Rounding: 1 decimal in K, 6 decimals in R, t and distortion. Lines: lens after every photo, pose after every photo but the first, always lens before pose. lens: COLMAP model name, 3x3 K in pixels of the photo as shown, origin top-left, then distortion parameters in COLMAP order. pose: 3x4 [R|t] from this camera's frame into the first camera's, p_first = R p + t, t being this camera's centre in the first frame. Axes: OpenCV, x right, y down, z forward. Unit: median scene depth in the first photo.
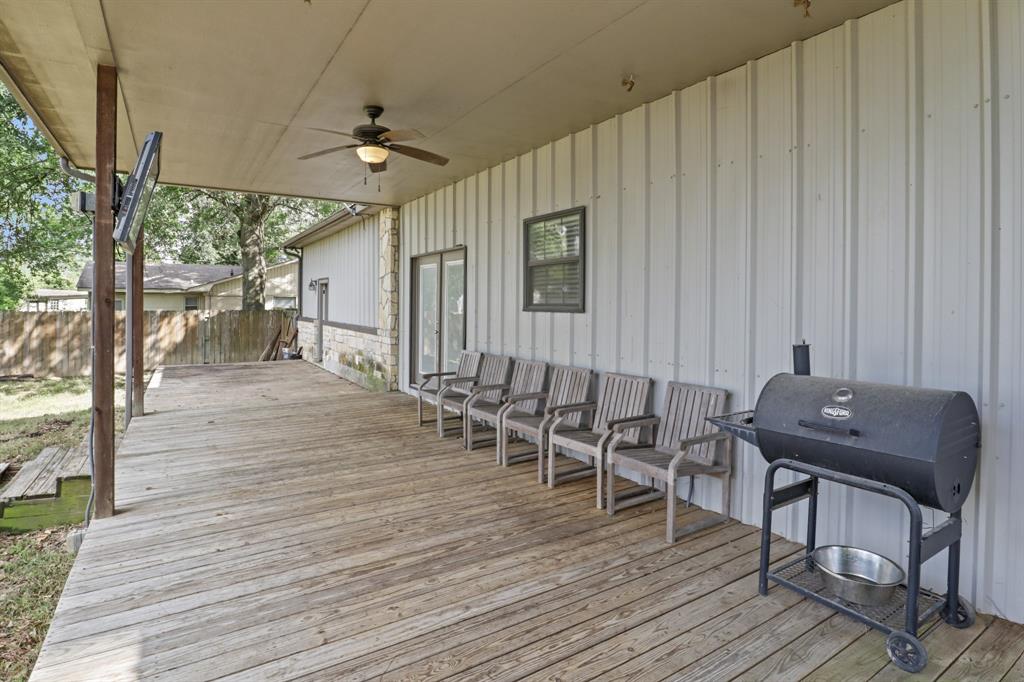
lens RADIAL K [[528.0, 0, 518.8], [0, 528.0, 317.1], [0, 0, 1]] dist [-0.040516, 0.009488]
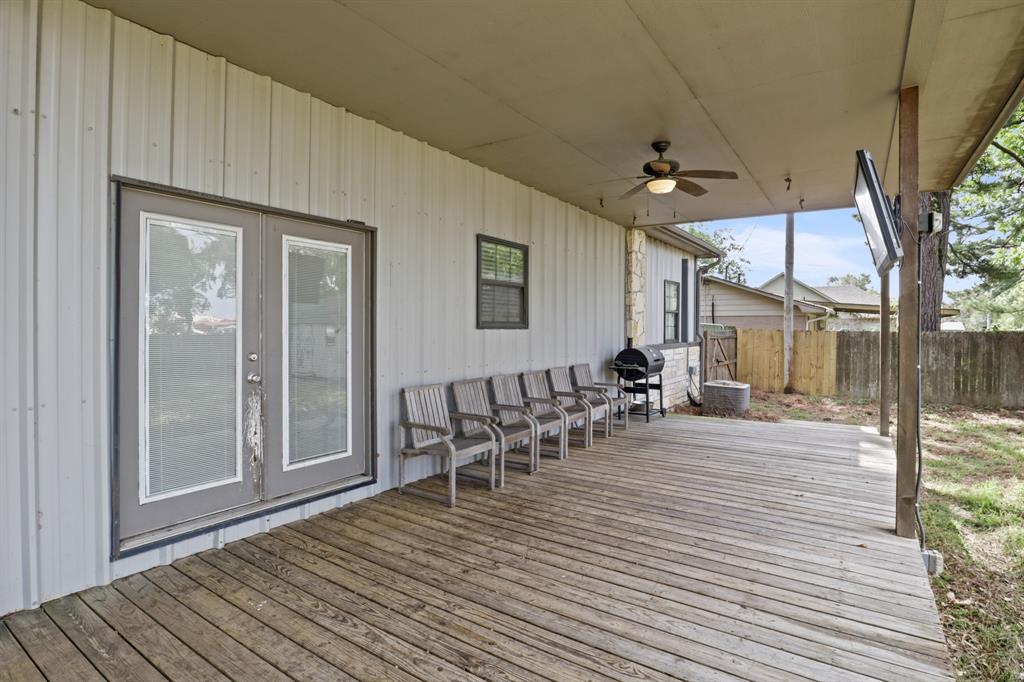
lens RADIAL K [[528.0, 0, 512.5], [0, 528.0, 332.2], [0, 0, 1]] dist [-0.040516, 0.009488]
pose [[-0.381641, -0.016615, 0.924161, -0.575157], [0.016469, 0.999557, 0.024771, -0.017489], [-0.924164, 0.024673, -0.381199, 0.830344]]
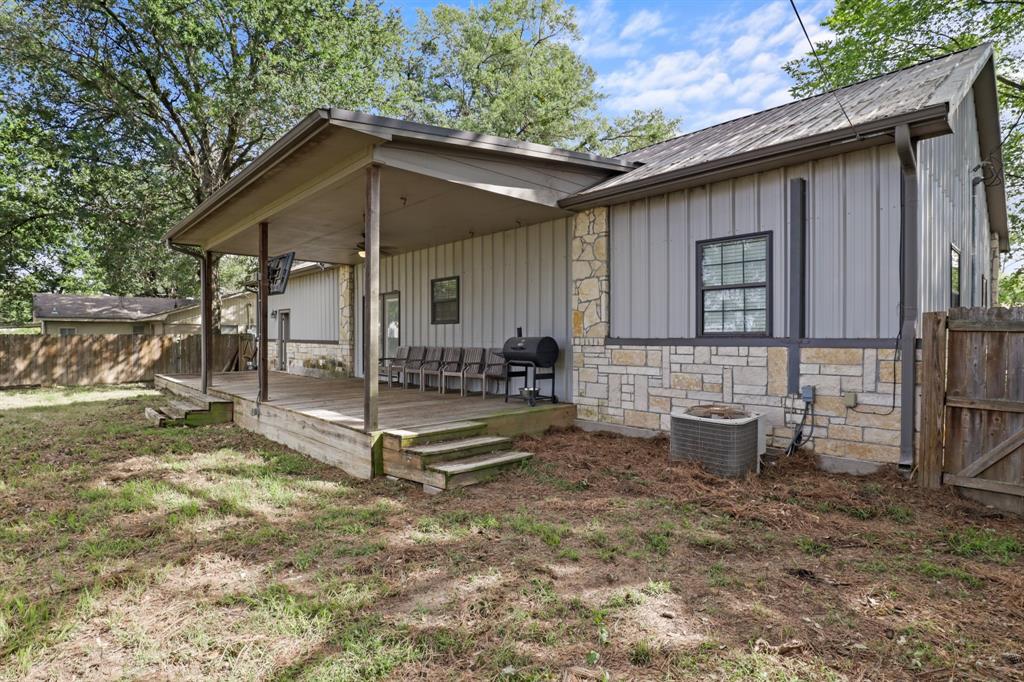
lens RADIAL K [[528.0, 0, 505.6], [0, 528.0, 349.5], [0, 0, 1]] dist [-0.040516, 0.009488]
pose [[0.988242, -0.007437, 0.152714, -0.012175], [0.007939, 0.999965, -0.002673, 0.060327], [-0.152689, 0.003853, 0.988267, -0.684235]]
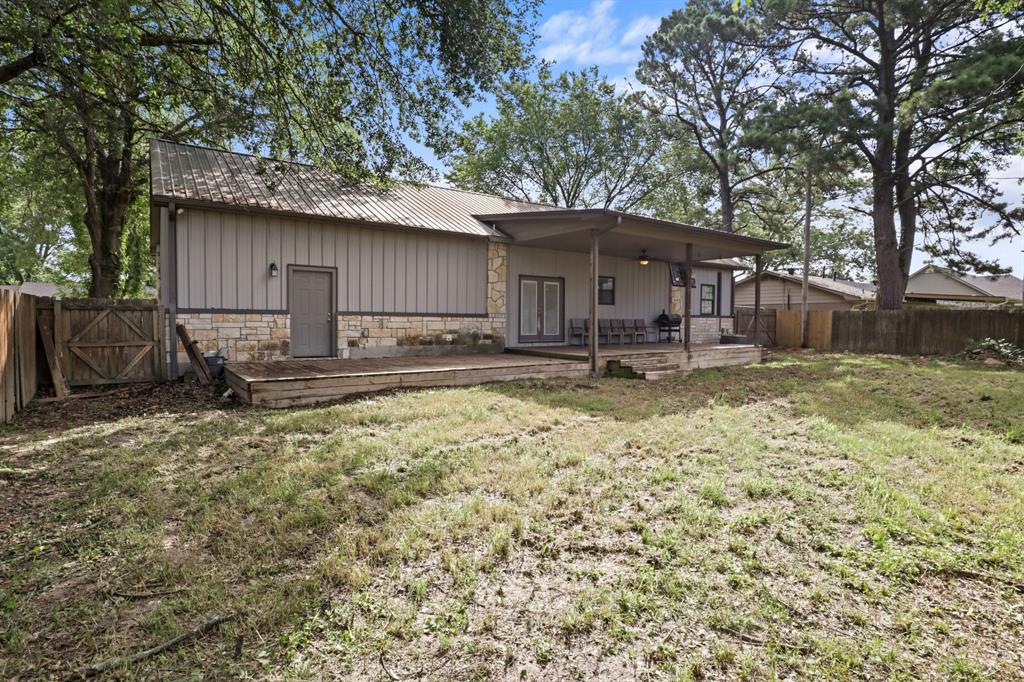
lens RADIAL K [[528.0, 0, 516.5], [0, 528.0, 338.6], [0, 0, 1]] dist [-0.040516, 0.009488]
pose [[-0.055993, -0.043796, 0.997470, -1.993474], [0.015768, 0.998874, 0.044743, 0.028592], [-0.998307, 0.018234, -0.055239, 1.045310]]
